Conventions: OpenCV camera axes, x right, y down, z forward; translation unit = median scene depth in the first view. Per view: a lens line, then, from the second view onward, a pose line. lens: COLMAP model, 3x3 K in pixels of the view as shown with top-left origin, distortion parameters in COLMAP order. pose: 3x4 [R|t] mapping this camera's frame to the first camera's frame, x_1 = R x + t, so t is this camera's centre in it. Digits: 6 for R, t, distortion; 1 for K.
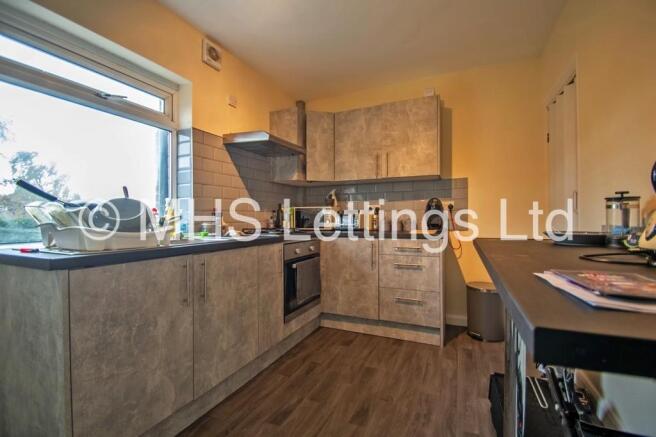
lens RADIAL K [[288.4, 0, 326.4], [0, 288.4, 219.3], [0, 0, 1]] dist [0.002300, 0.000179]
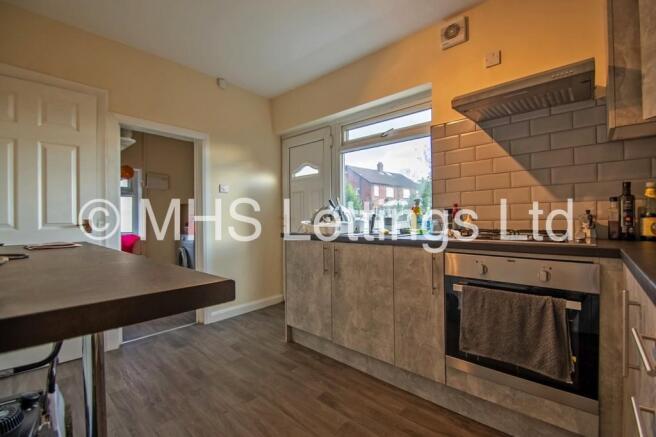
lens RADIAL K [[288.4, 0, 325.6], [0, 288.4, 217.1], [0, 0, 1]] dist [0.002300, 0.000179]
pose [[-0.301272, 0.005855, -0.953520, 0.736161], [0.012131, 0.999924, 0.002307, -0.004549], [0.953461, -0.010872, -0.301320, 1.118370]]
